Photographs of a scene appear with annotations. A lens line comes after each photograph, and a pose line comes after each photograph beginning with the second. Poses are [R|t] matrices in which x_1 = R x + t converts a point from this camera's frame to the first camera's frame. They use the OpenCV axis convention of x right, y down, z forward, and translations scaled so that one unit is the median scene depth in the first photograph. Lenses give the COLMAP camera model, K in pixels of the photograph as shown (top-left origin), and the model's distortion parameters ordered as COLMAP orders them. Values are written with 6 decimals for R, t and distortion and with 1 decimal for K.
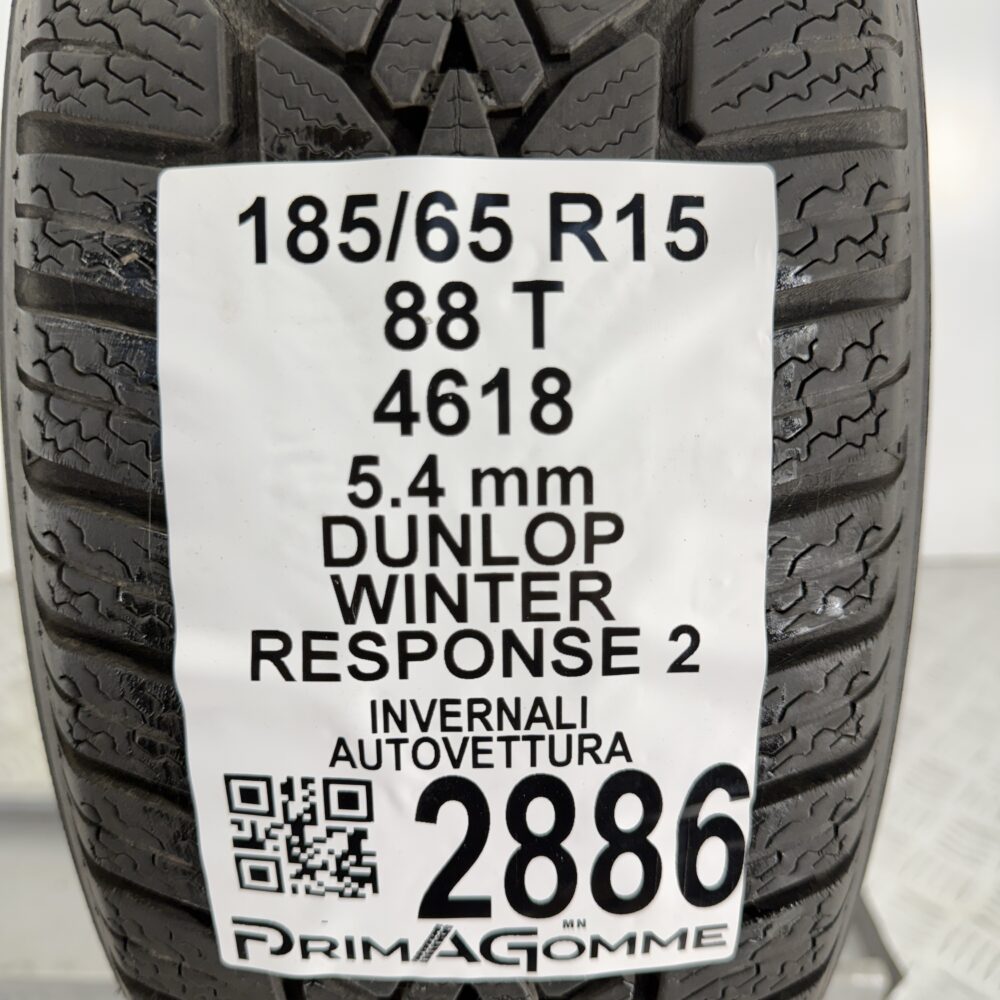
lens RADIAL K [[952.0, 0, 500.0], [0, 952.0, 500.0], [0, 0, 1]] dist [0.145460, -0.328918]
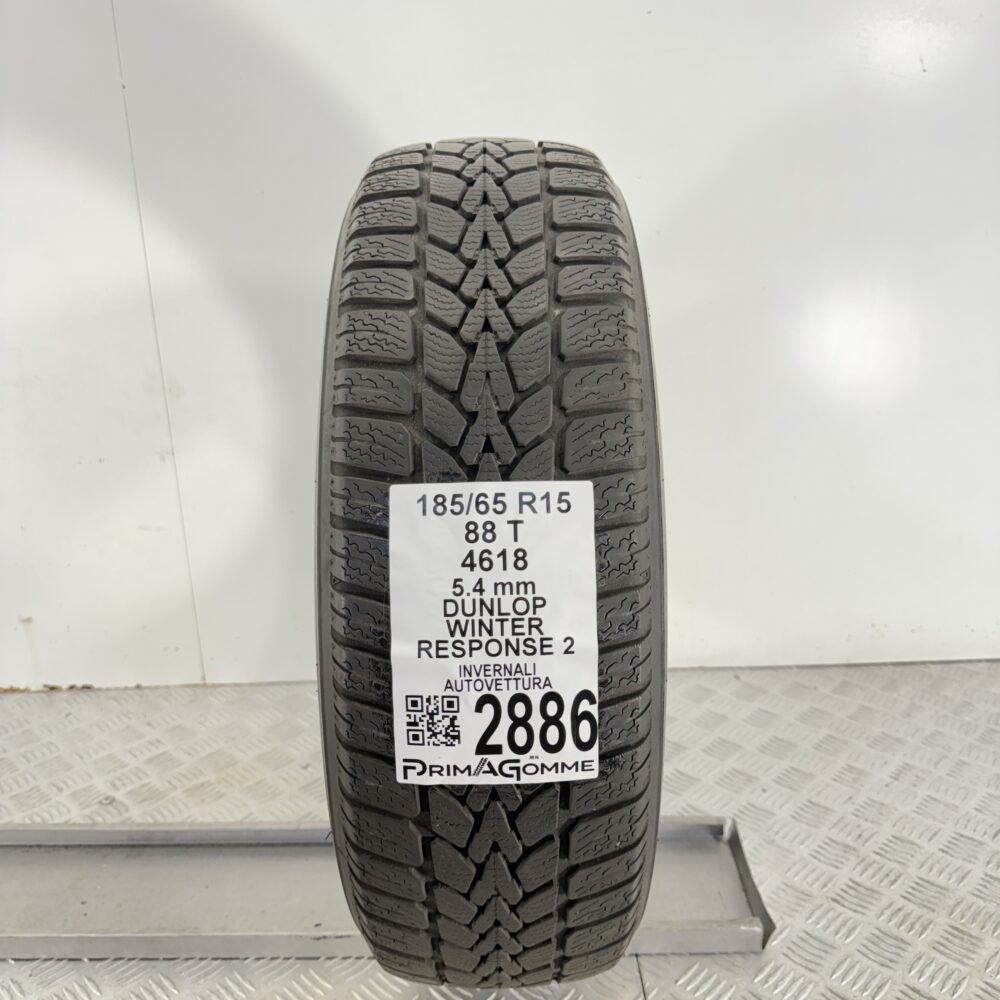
lens RADIAL K [[952.0, 0, 500.0], [0, 952.0, 500.0], [0, 0, 1]] dist [0.145460, -0.328918]
pose [[0.999904, -0.013049, -0.004623, 0.005781], [0.012229, 0.989088, -0.146820, 0.143531], [0.006488, 0.146749, 0.989152, -1.896722]]
